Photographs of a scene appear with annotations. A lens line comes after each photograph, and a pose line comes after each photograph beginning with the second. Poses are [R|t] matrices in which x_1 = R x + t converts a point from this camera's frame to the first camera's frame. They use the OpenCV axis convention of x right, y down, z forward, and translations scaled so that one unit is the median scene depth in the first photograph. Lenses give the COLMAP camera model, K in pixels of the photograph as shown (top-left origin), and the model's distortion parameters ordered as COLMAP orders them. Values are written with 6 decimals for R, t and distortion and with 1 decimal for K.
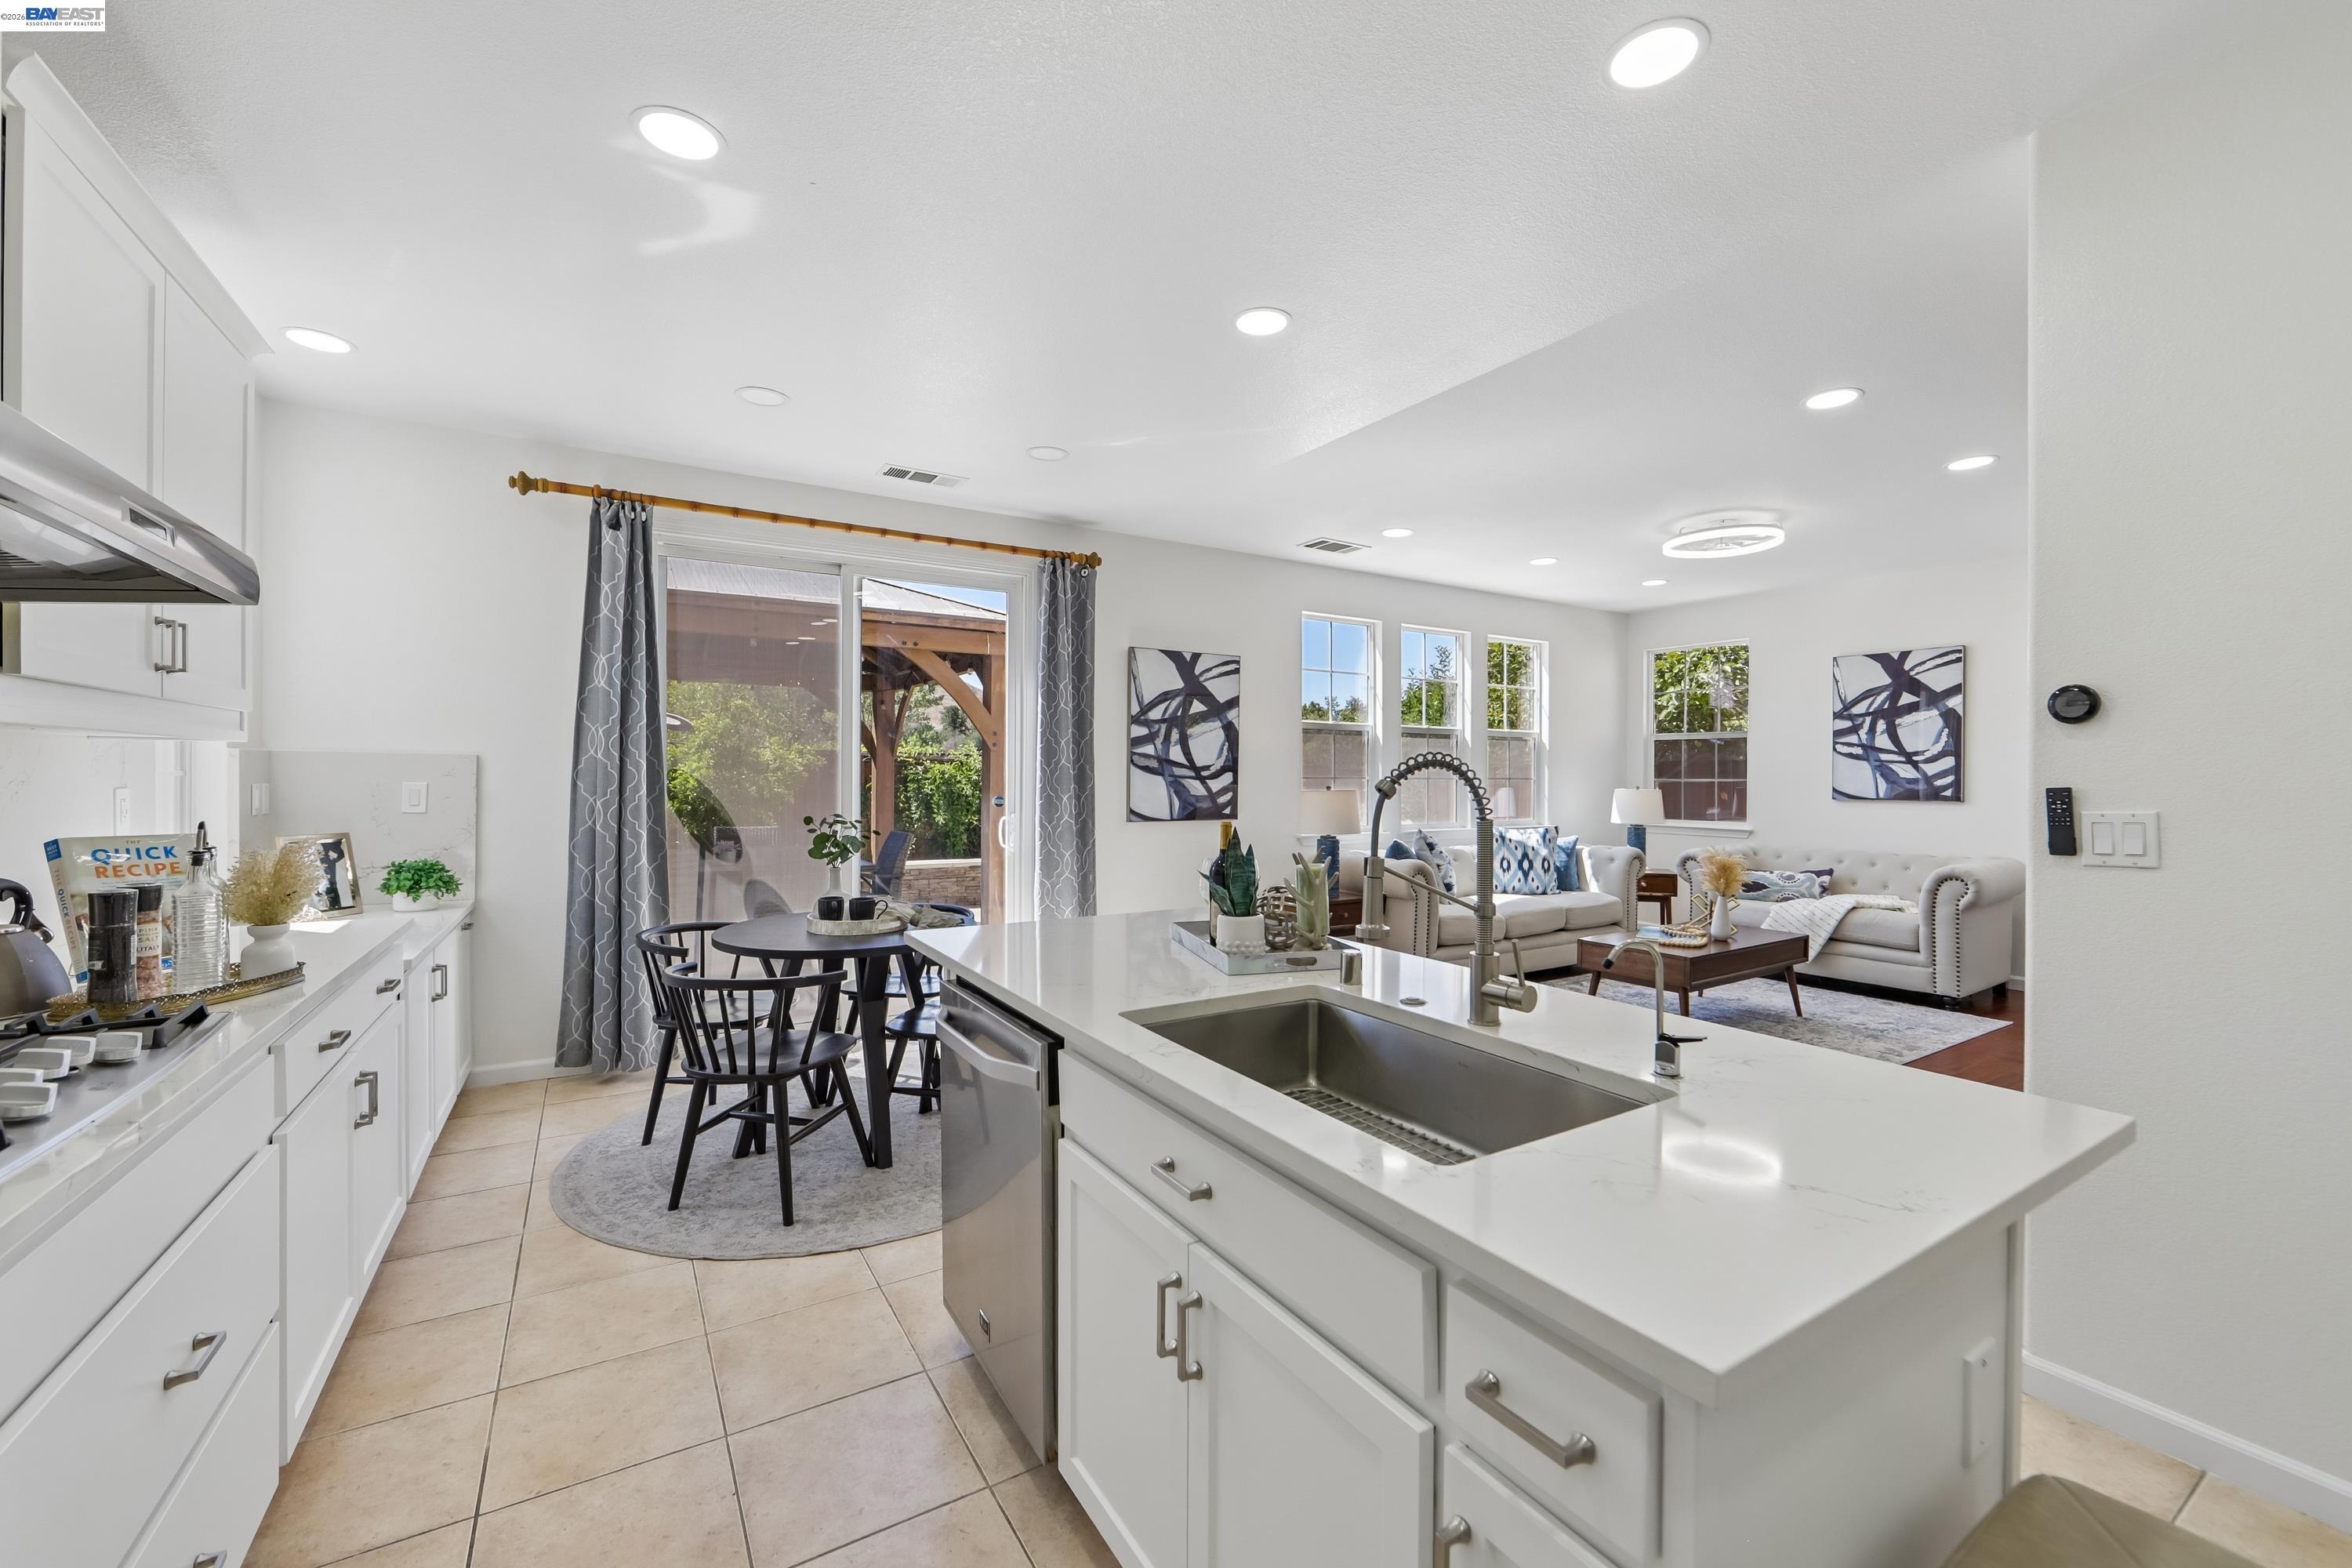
lens RADIAL K [[945.3, 0, 1199.2], [0, 945.3, 779.1], [0, 0, 1]] dist [-0.000375, 0.000323]
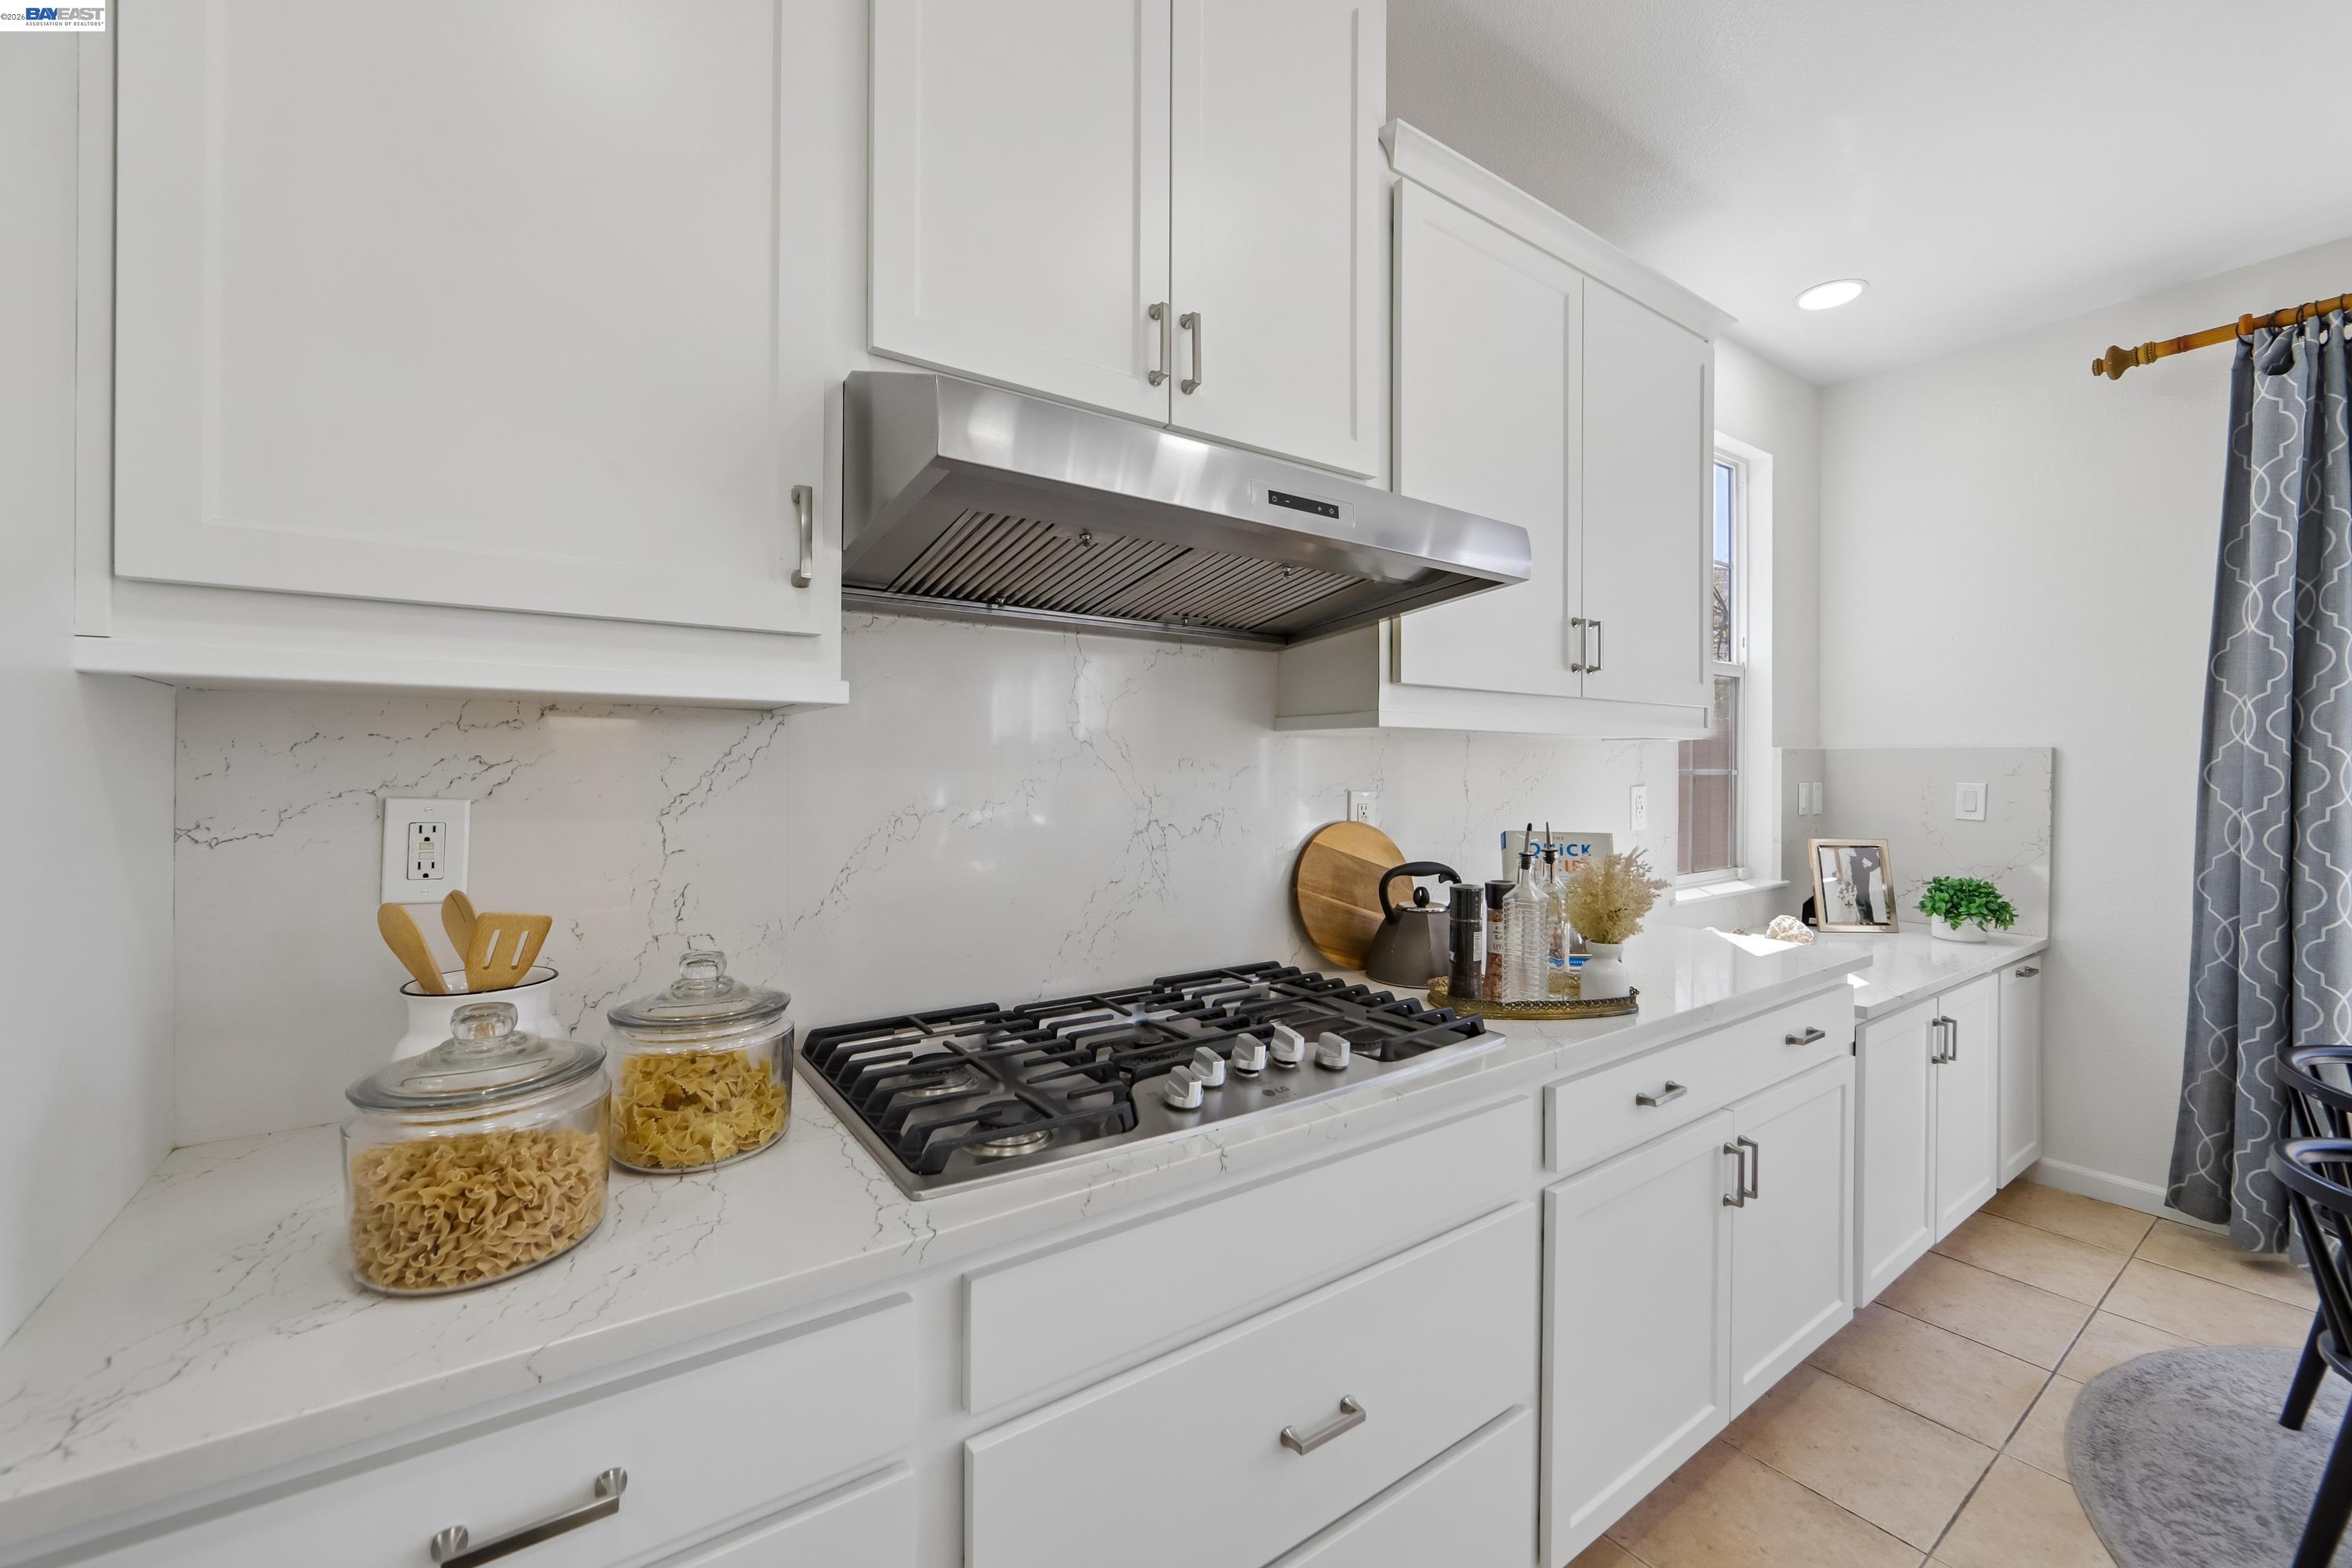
lens RADIAL K [[921.7, 0, 1198.8], [0, 921.7, 776.0], [0, 0, 1]] dist [-0.007862, 0.000395]
pose [[0.054153, 0.001518, -0.998532, -0.071630], [-0.004458, 0.999989, 0.001278, -0.000676], [0.998523, 0.004382, 0.054159, 0.292897]]
